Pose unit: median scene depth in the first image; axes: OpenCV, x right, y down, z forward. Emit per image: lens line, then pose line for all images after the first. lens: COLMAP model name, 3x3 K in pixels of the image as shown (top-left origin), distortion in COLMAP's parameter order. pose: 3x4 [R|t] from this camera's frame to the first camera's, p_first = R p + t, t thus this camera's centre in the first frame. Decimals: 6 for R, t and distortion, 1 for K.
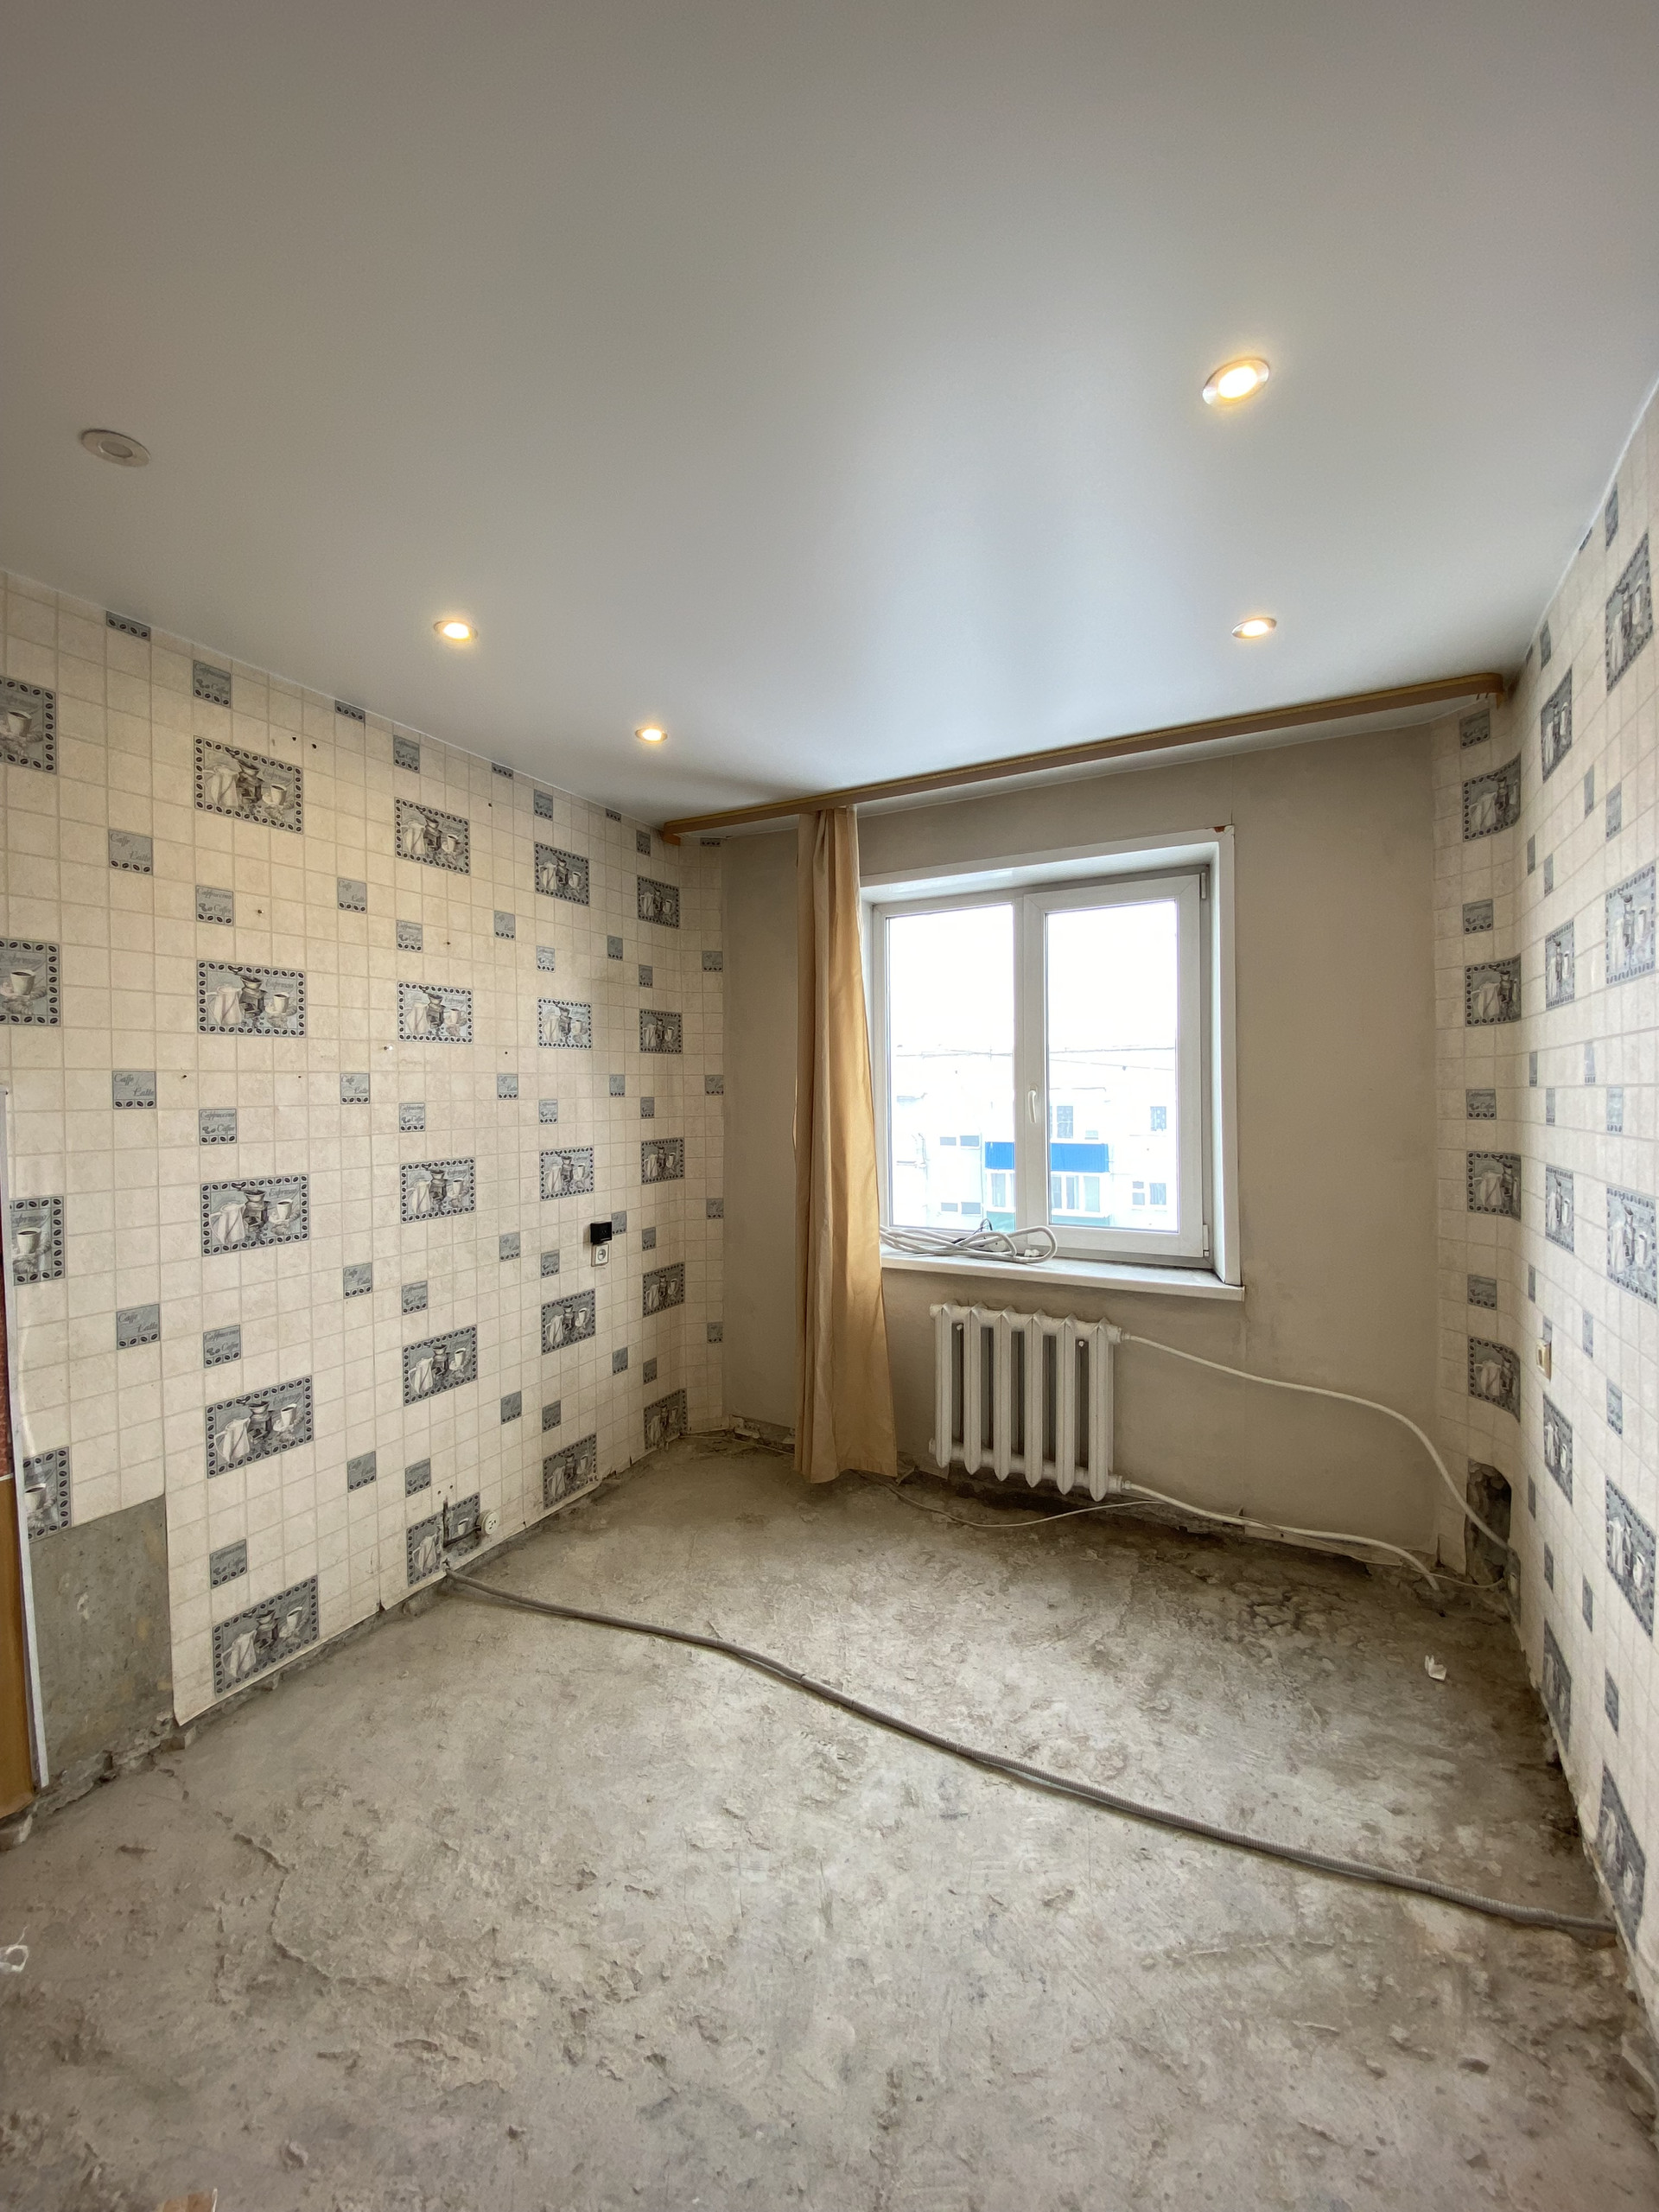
lens RADIAL K [[889.3, 0, 900.1], [0, 889.3, 1105.2], [0, 0, 1]] dist [0.060108, -0.033575]
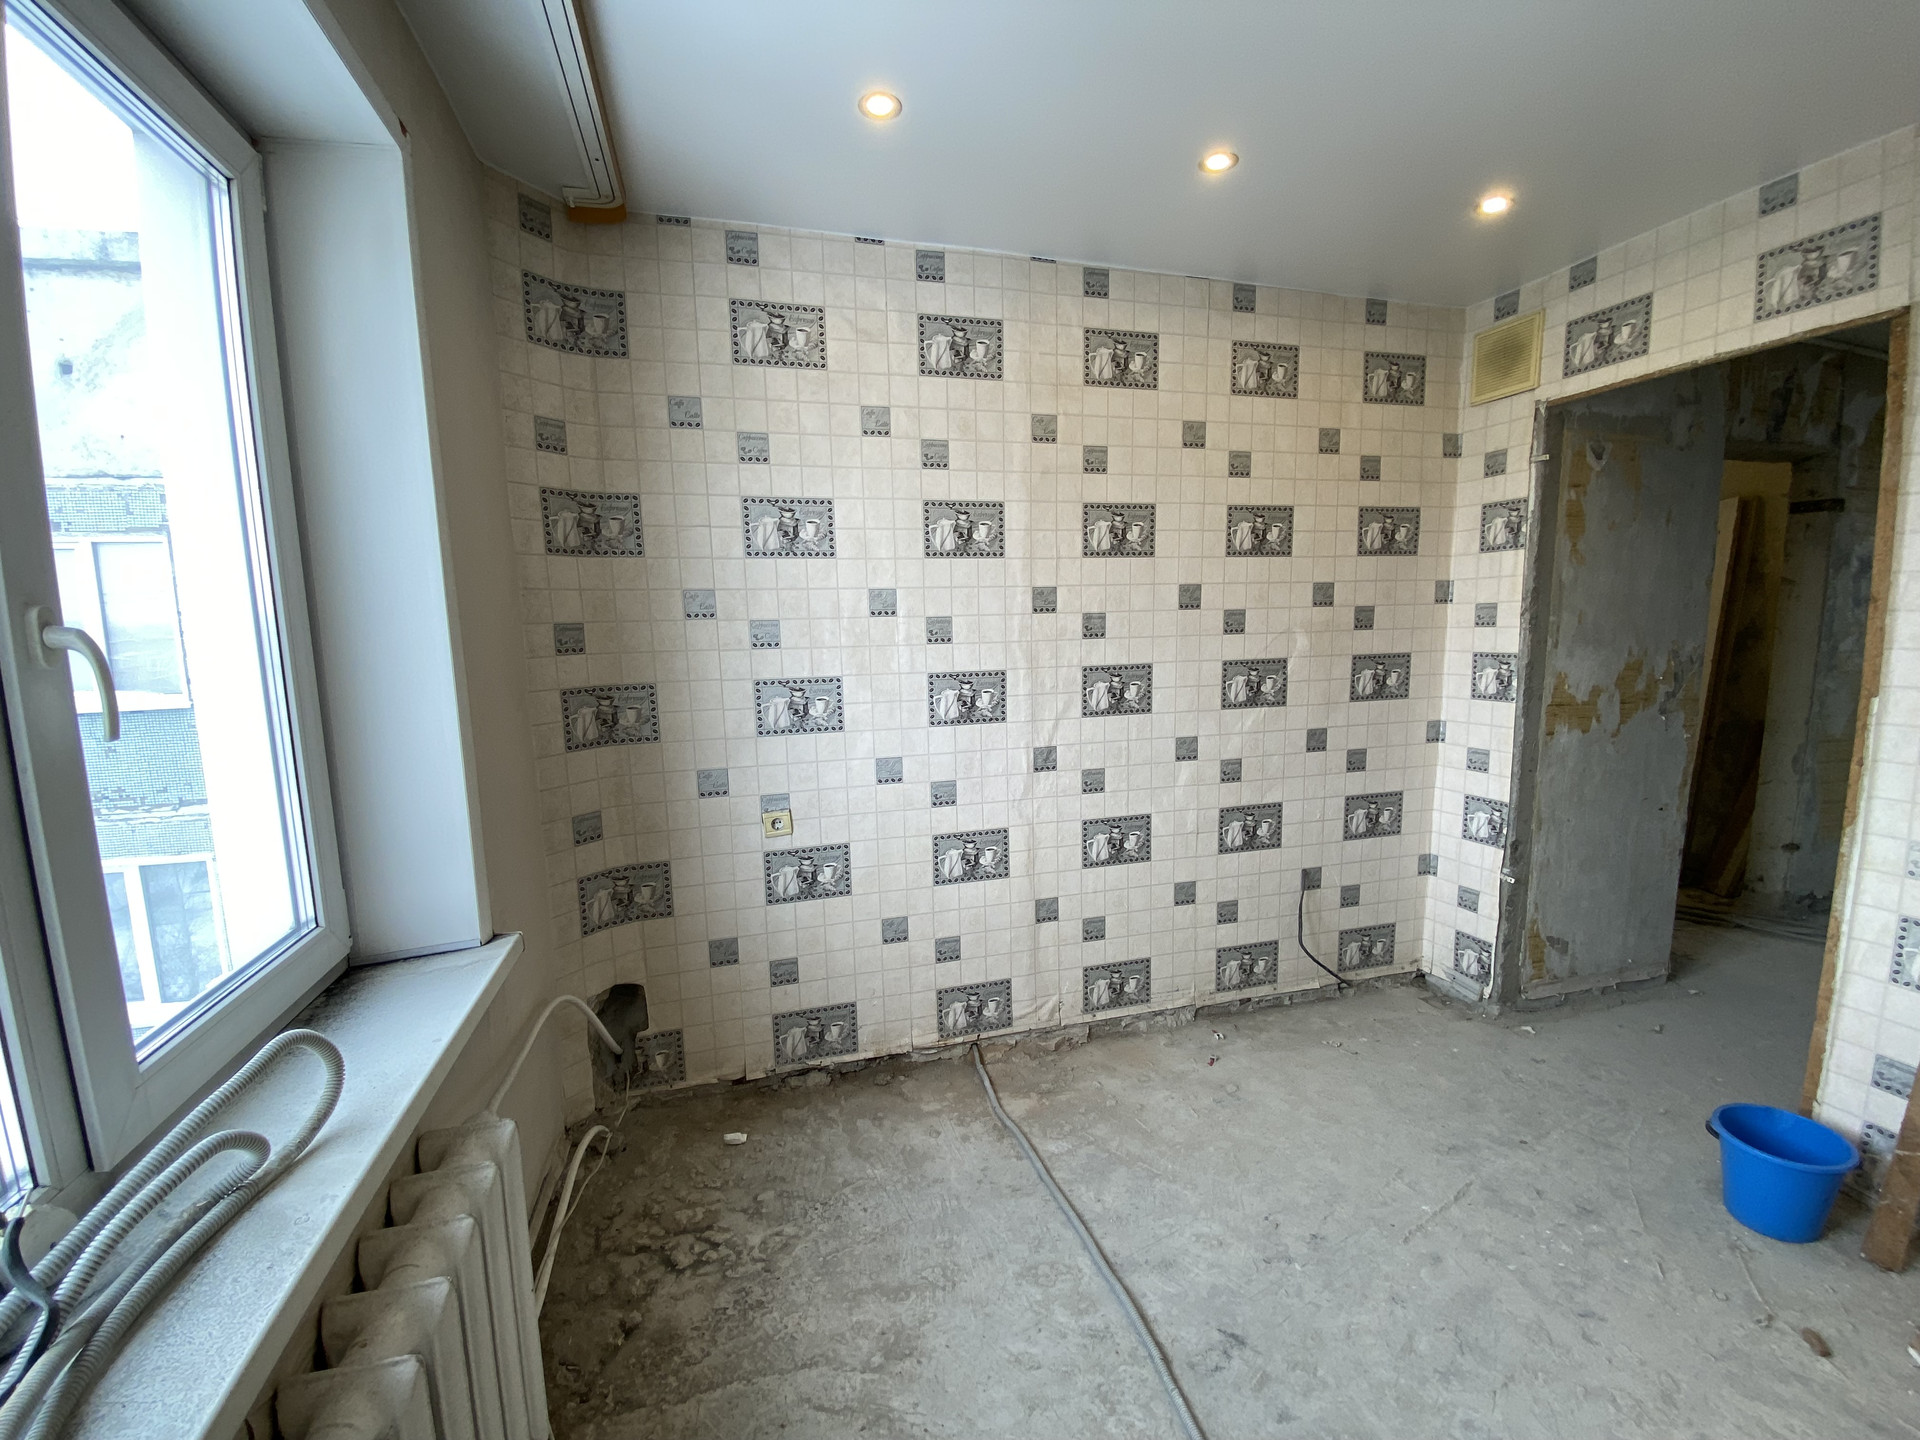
lens RADIAL K [[771.9, 0, 961.5], [0, 771.9, 707.7], [0, 0, 1]] dist [0.060108, -0.033575]
pose [[0.635627, 0.106935, -0.764554, 0.124575], [-0.012643, 0.991669, 0.128190, -0.008416], [0.771893, -0.071815, 0.631684, 0.283198]]
